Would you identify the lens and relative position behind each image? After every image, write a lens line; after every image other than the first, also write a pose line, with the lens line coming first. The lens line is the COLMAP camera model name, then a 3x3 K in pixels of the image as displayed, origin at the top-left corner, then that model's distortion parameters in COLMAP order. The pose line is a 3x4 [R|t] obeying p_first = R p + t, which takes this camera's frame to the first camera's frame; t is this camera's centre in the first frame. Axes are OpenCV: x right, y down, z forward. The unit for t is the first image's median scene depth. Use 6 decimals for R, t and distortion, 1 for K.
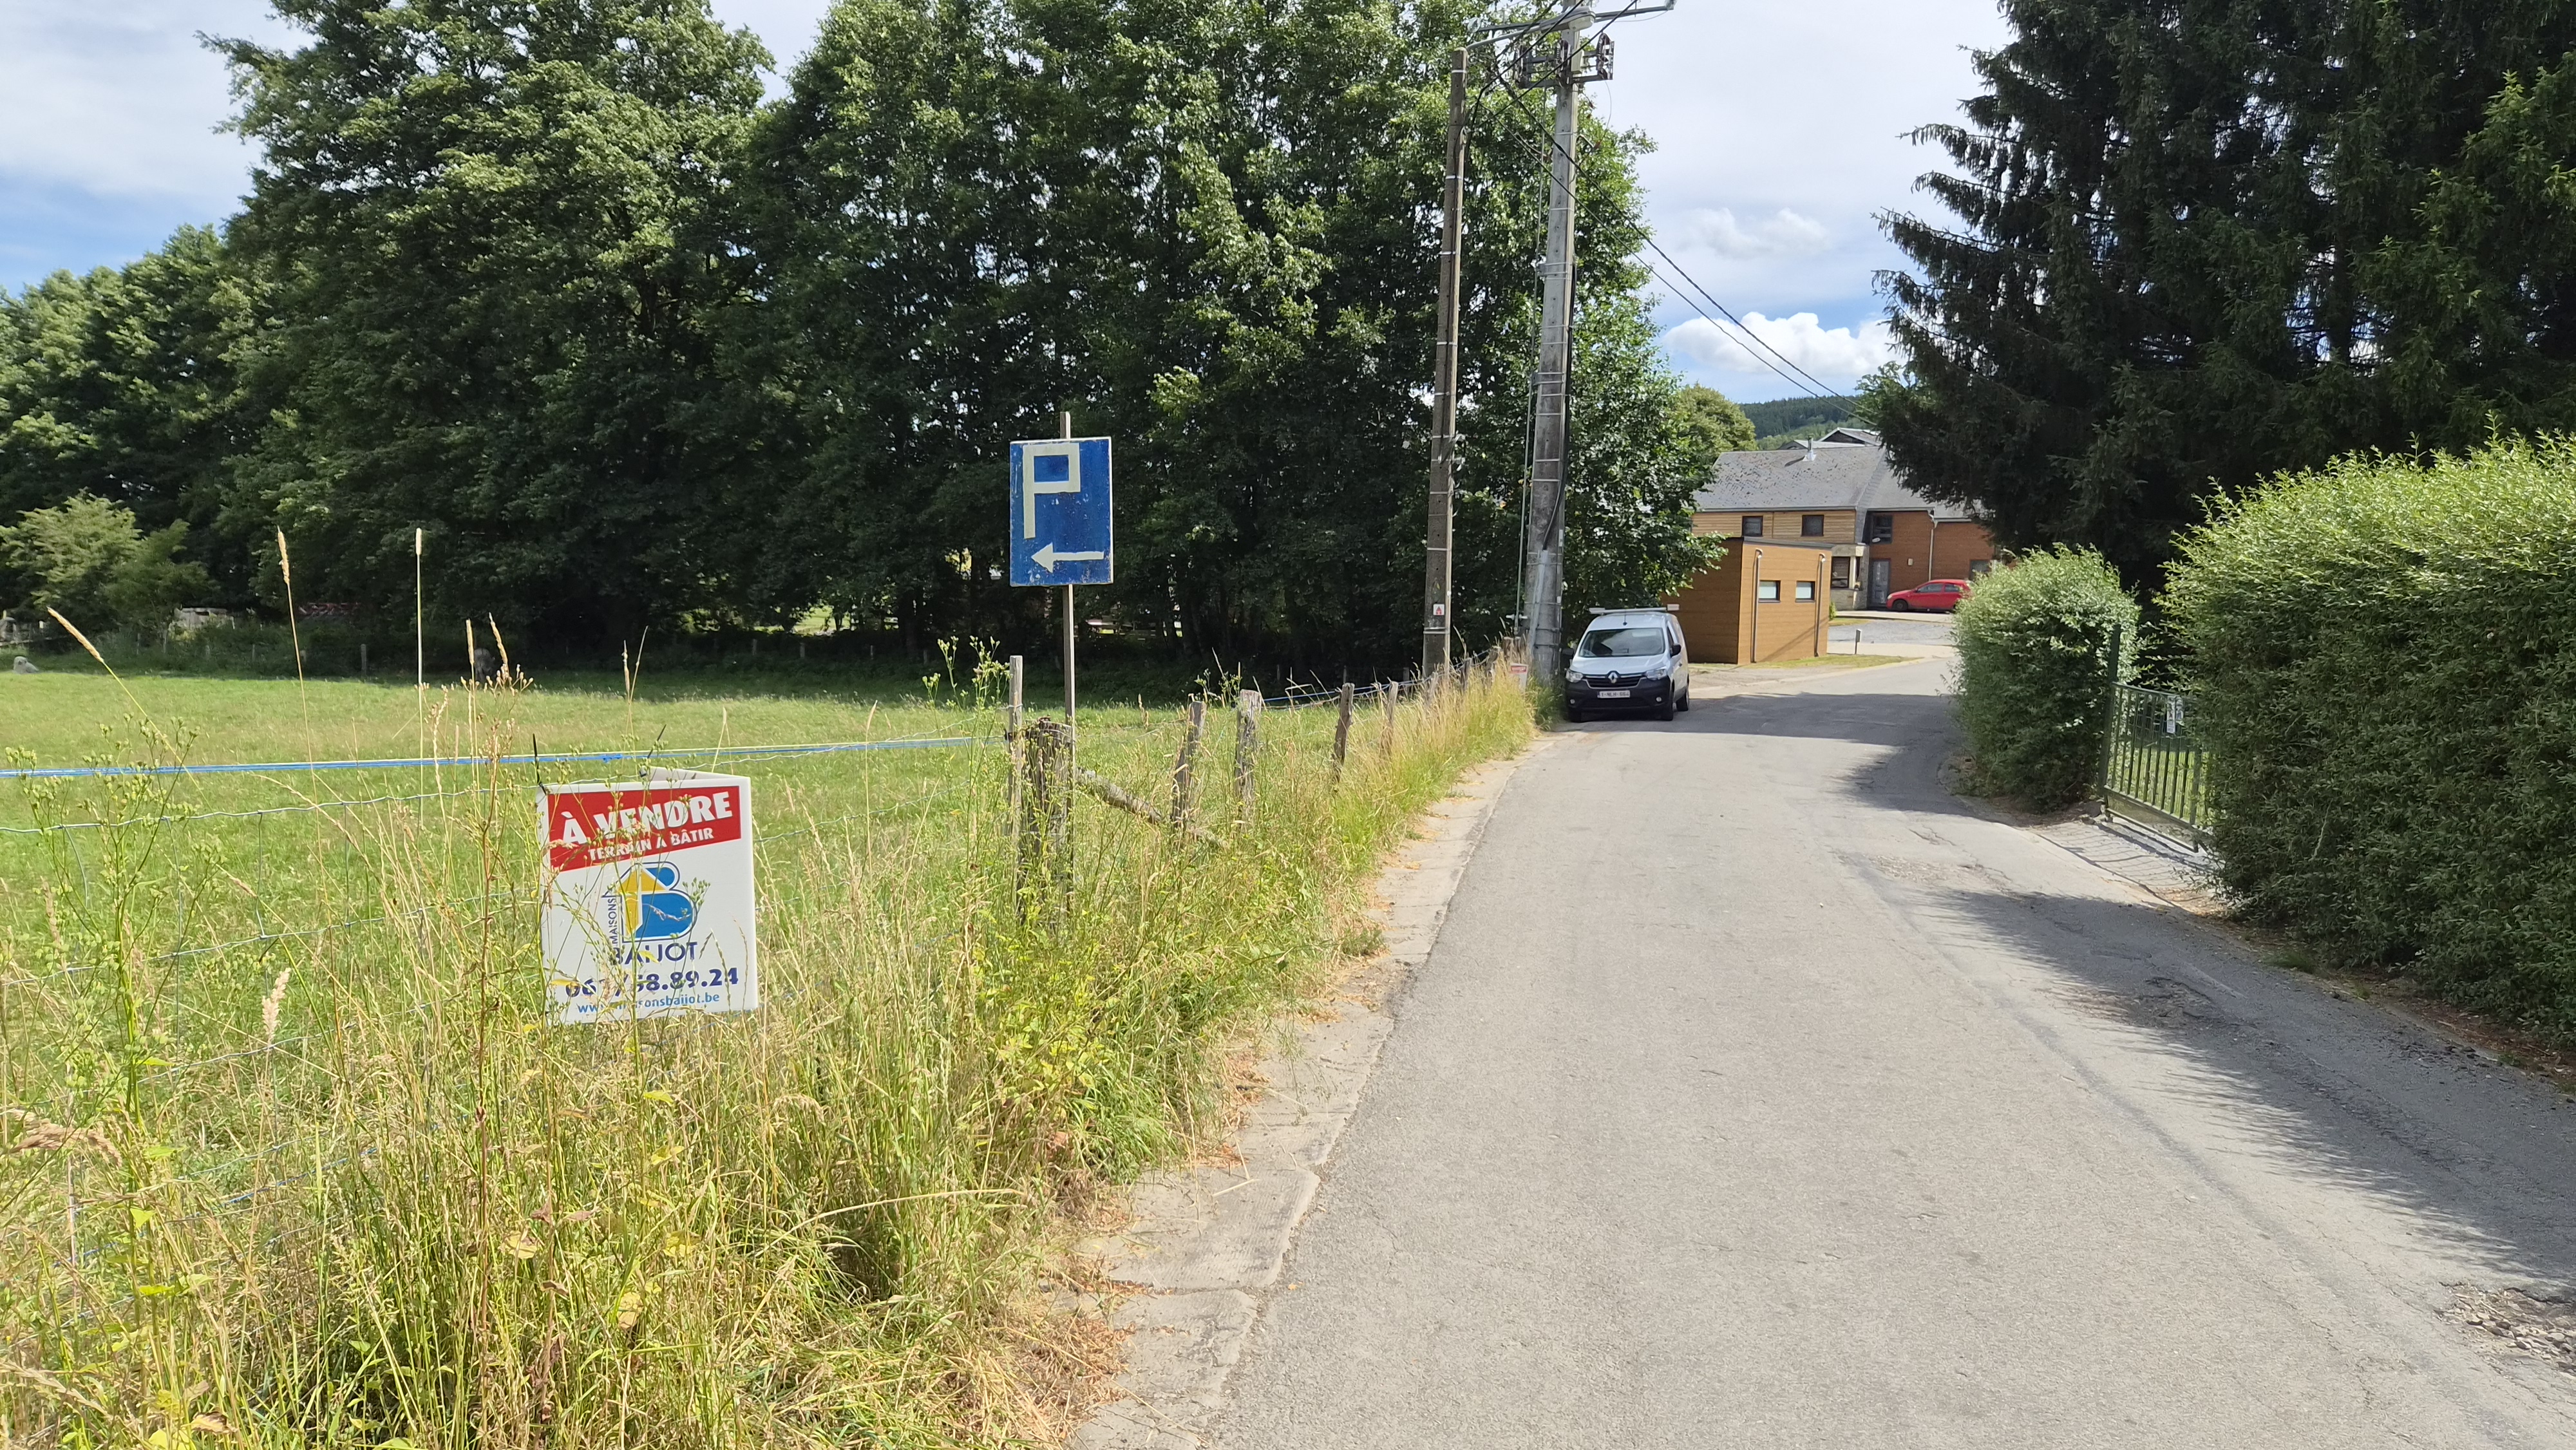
lens RADIAL K [[1745.8, 0, 1259.8], [0, 1745.8, 749.2], [0, 0, 1]] dist [0.051836, -0.035242]
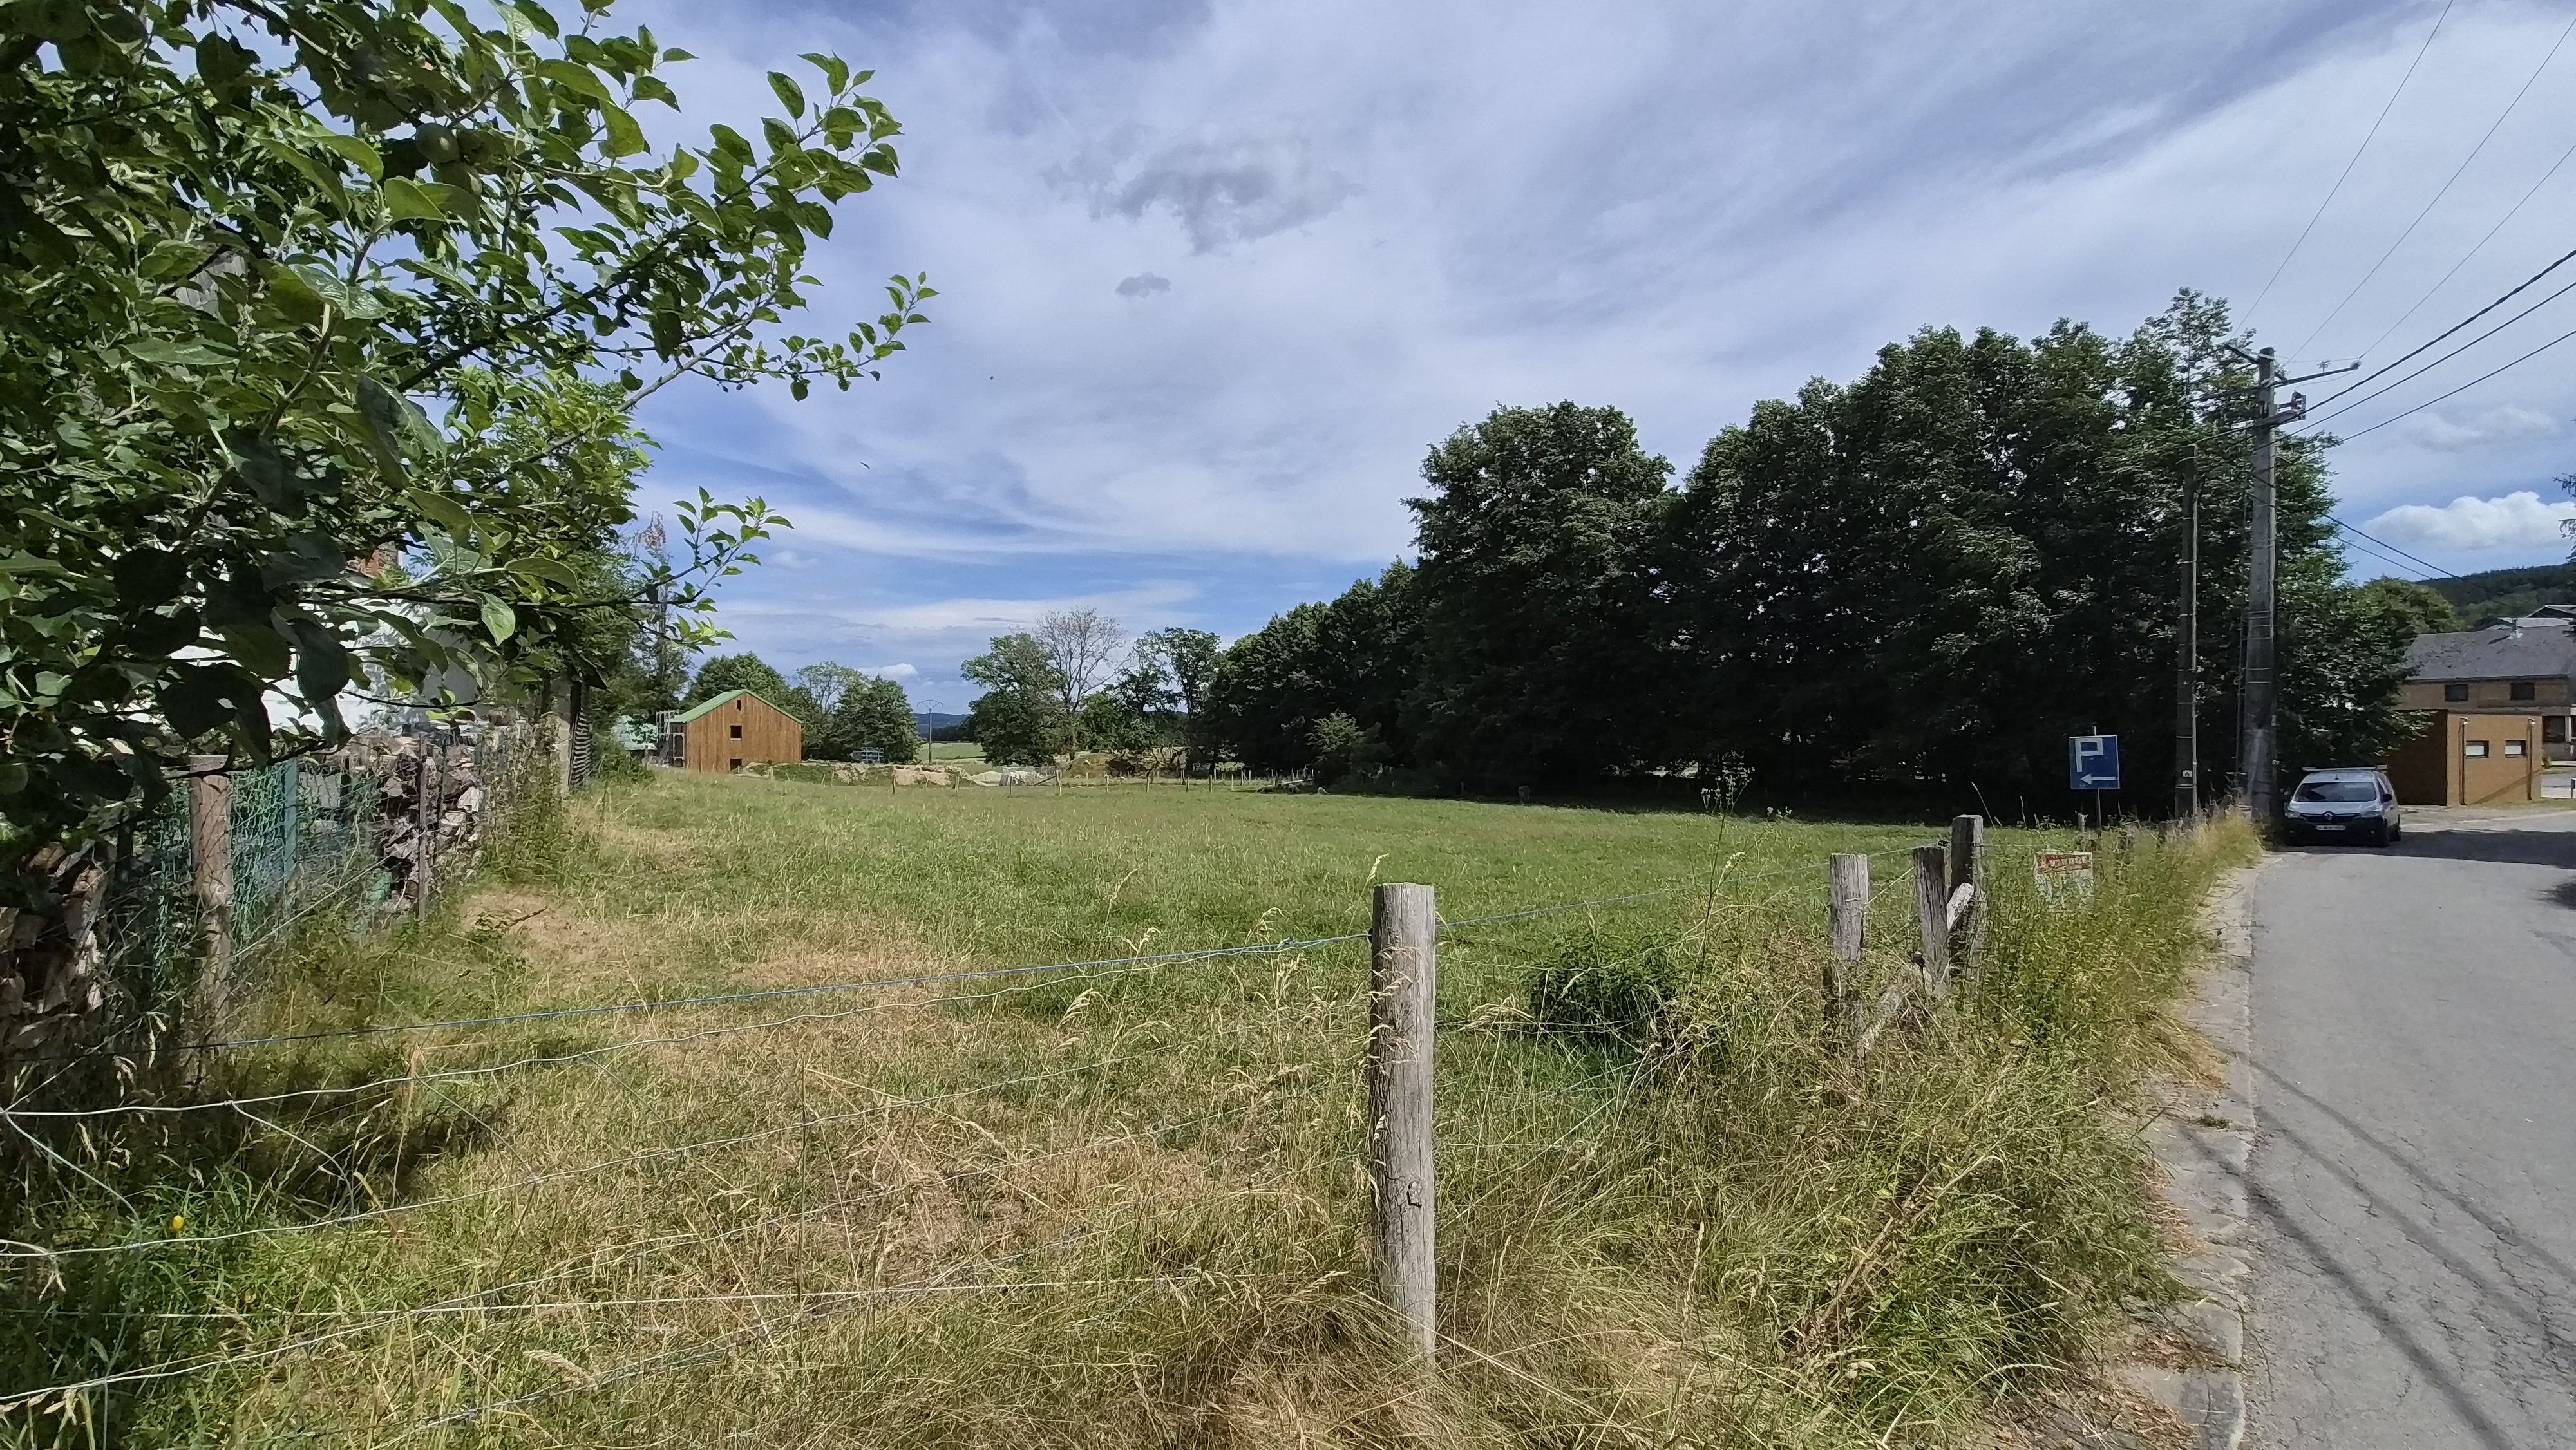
lens RADIAL K [[1055.4, 0, 1288.0], [0, 1055.4, 736.3], [0, 0, 1]] dist [0.010701, -0.002852]
pose [[0.846936, -0.015001, -0.531483, -0.043836], [-0.037466, 0.995433, -0.087800, 0.002422], [0.530373, 0.094274, 0.842507, -0.156768]]
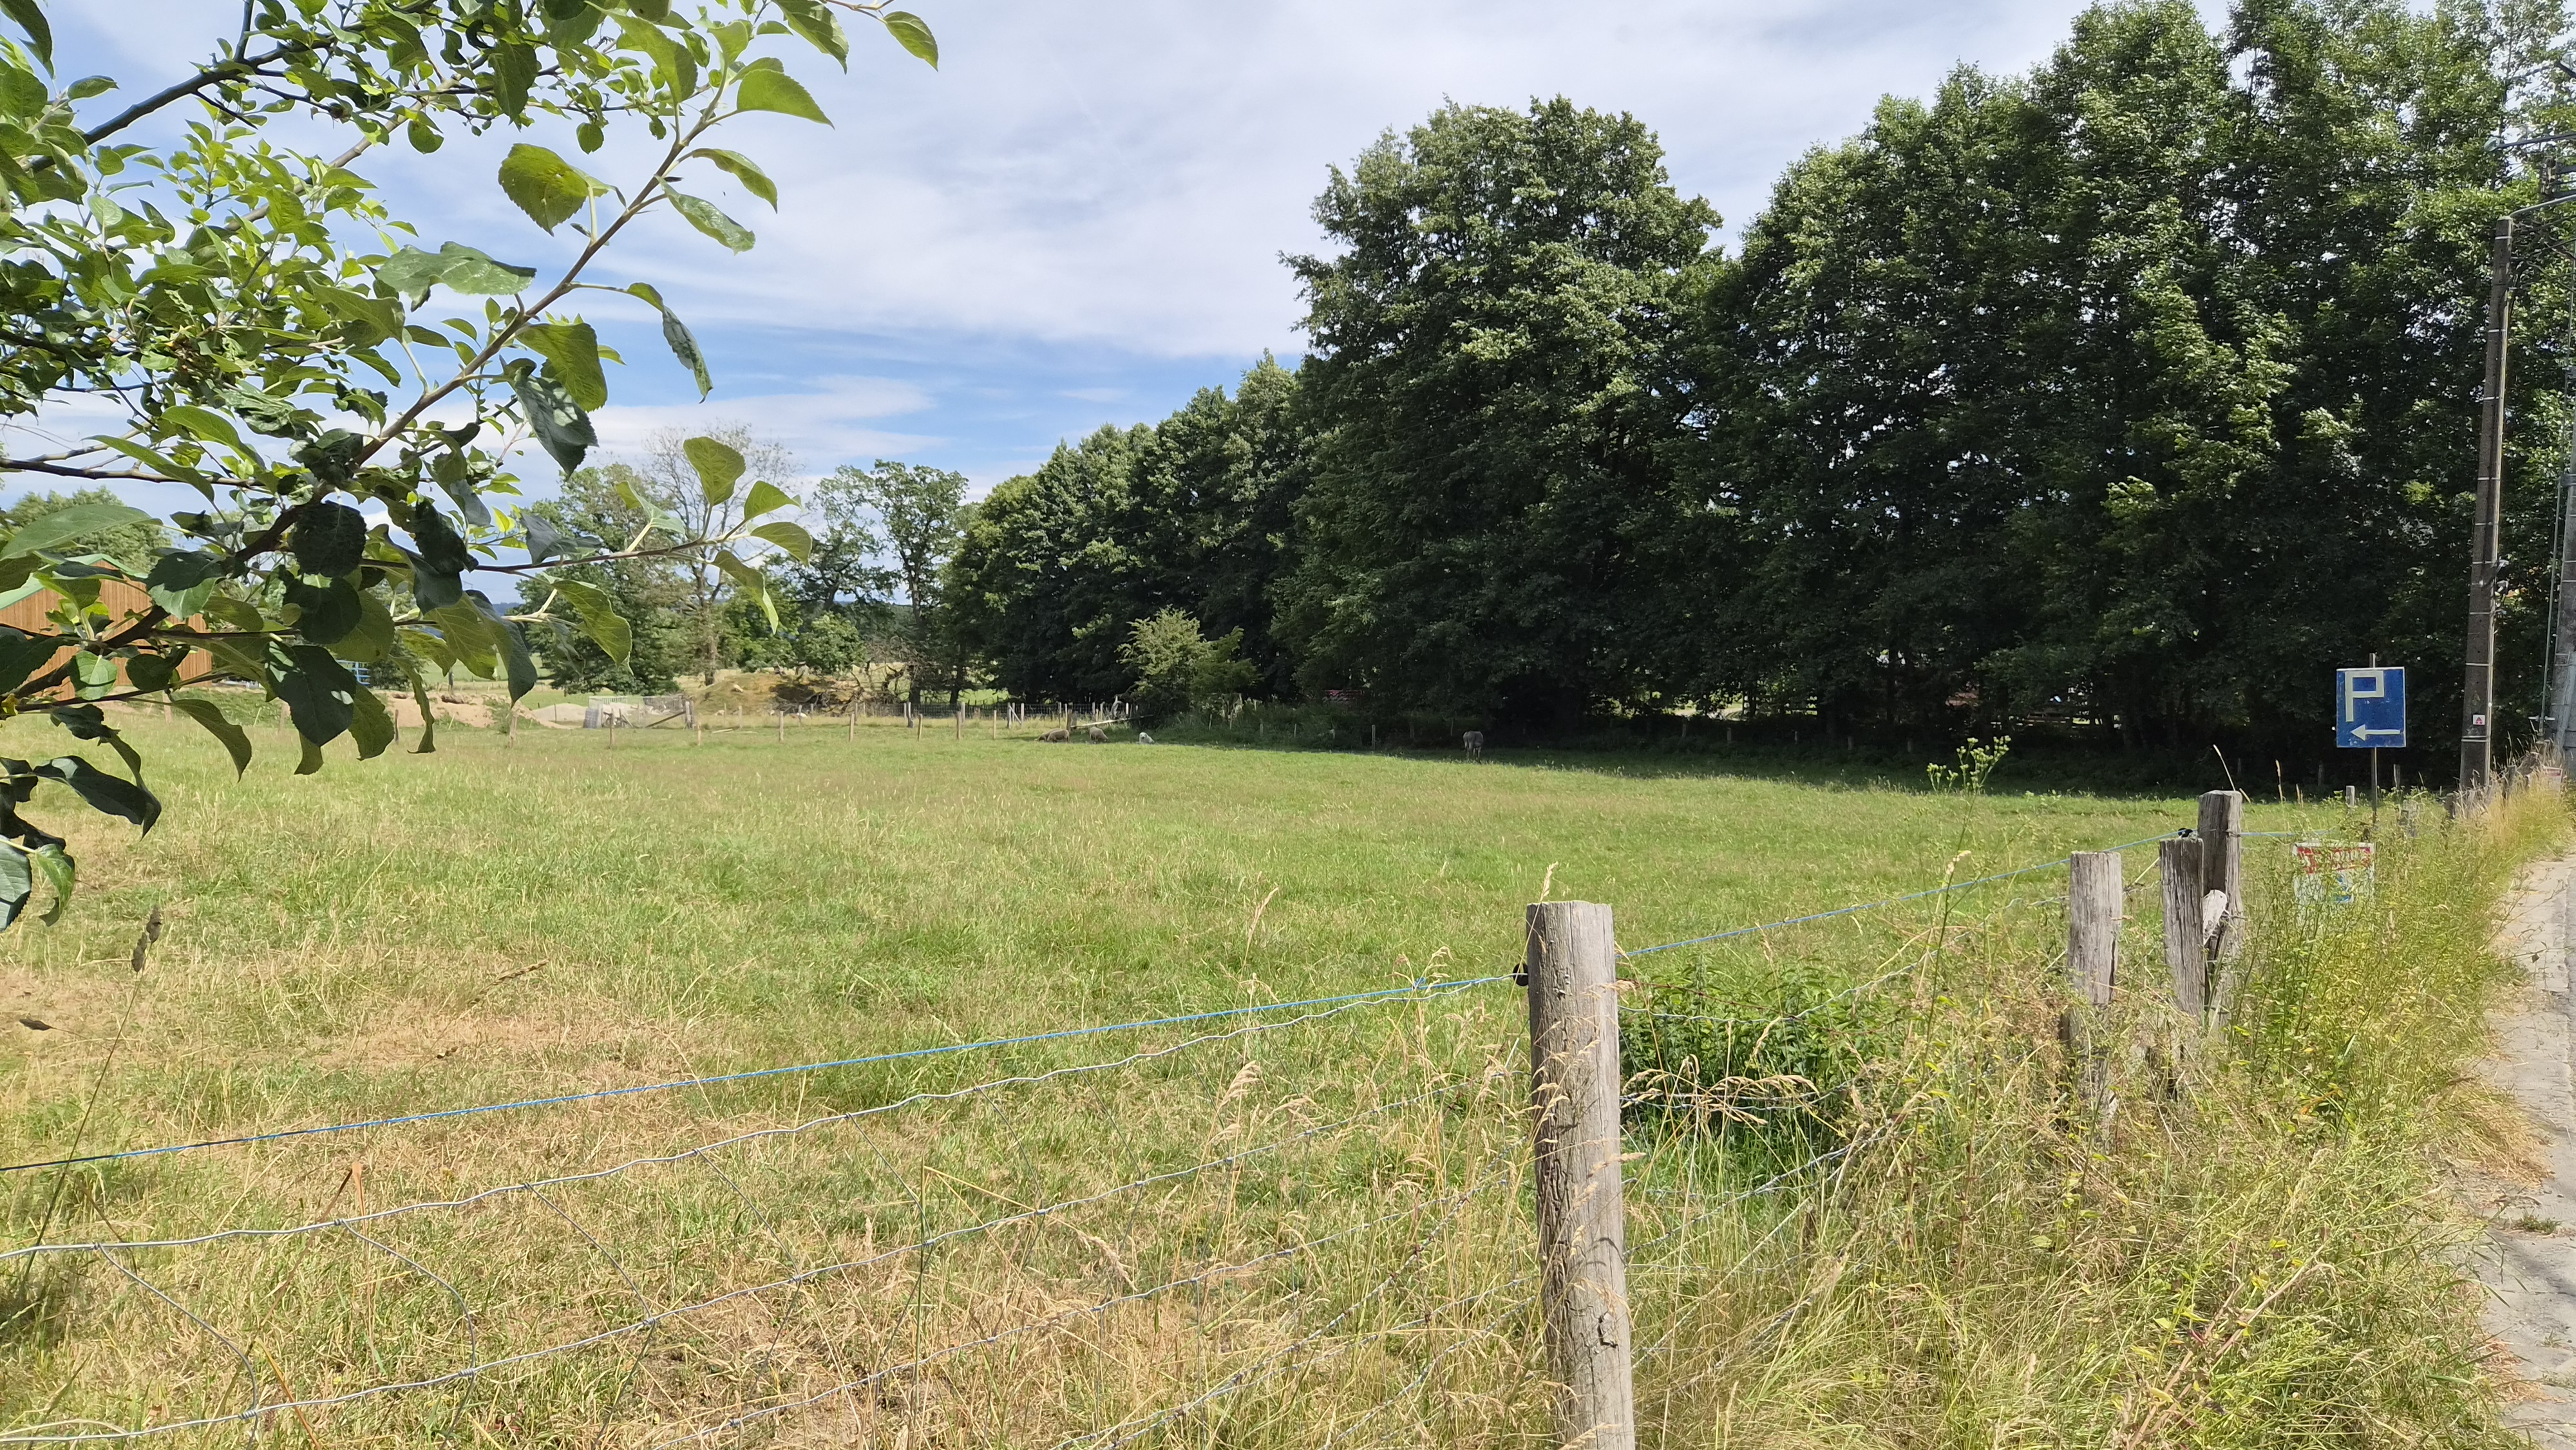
lens RADIAL K [[1745.8, 0, 1272.3], [0, 1745.8, 734.1], [0, 0, 1]] dist [0.051836, -0.035242]
pose [[0.901288, 0.014350, -0.432982, -0.051041], [-0.036347, 0.998432, -0.042569, 0.001870], [0.431693, 0.054105, 0.900397, -0.171546]]
